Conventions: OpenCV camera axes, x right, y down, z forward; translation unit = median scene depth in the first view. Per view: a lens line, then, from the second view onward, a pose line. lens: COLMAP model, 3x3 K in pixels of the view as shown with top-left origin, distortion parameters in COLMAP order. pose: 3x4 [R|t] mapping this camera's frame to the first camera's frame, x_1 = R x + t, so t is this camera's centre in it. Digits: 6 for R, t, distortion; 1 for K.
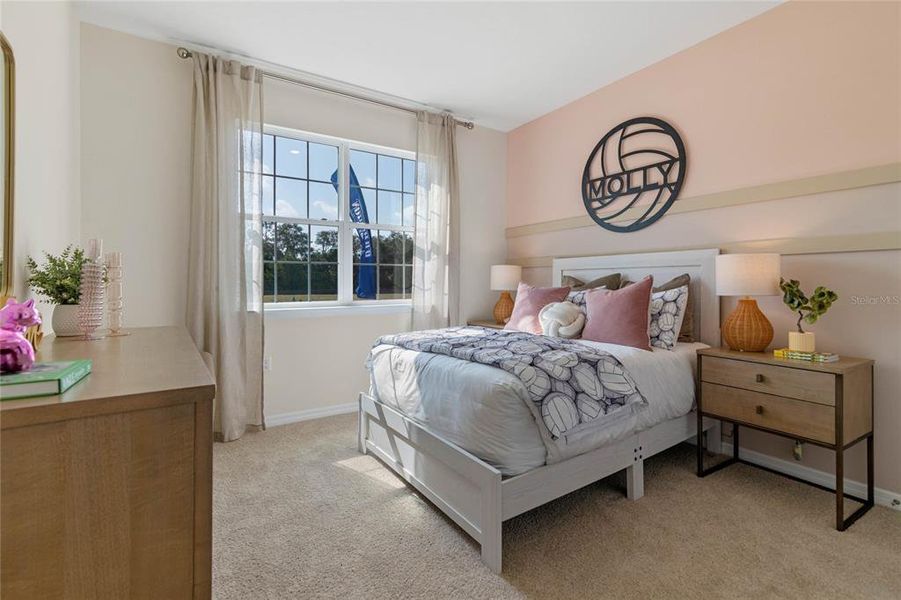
lens RADIAL K [[414.1, 0, 453.0], [0, 414.1, 282.0], [0, 0, 1]] dist [0.034748, 0.000236]
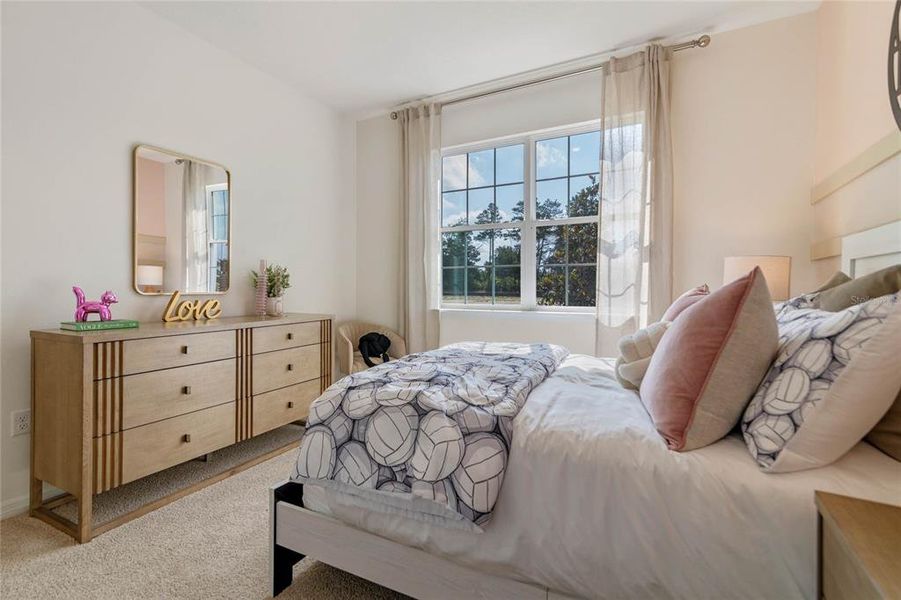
lens RADIAL K [[414.1, 0, 450.6], [0, 414.1, 290.1], [0, 0, 1]] dist [0.034748, 0.000236]
pose [[0.490328, 0.013153, -0.871439, 0.482626], [-0.006252, 0.999913, 0.011575, 0.001965], [0.871515, -0.000227, 0.490368, 0.388824]]
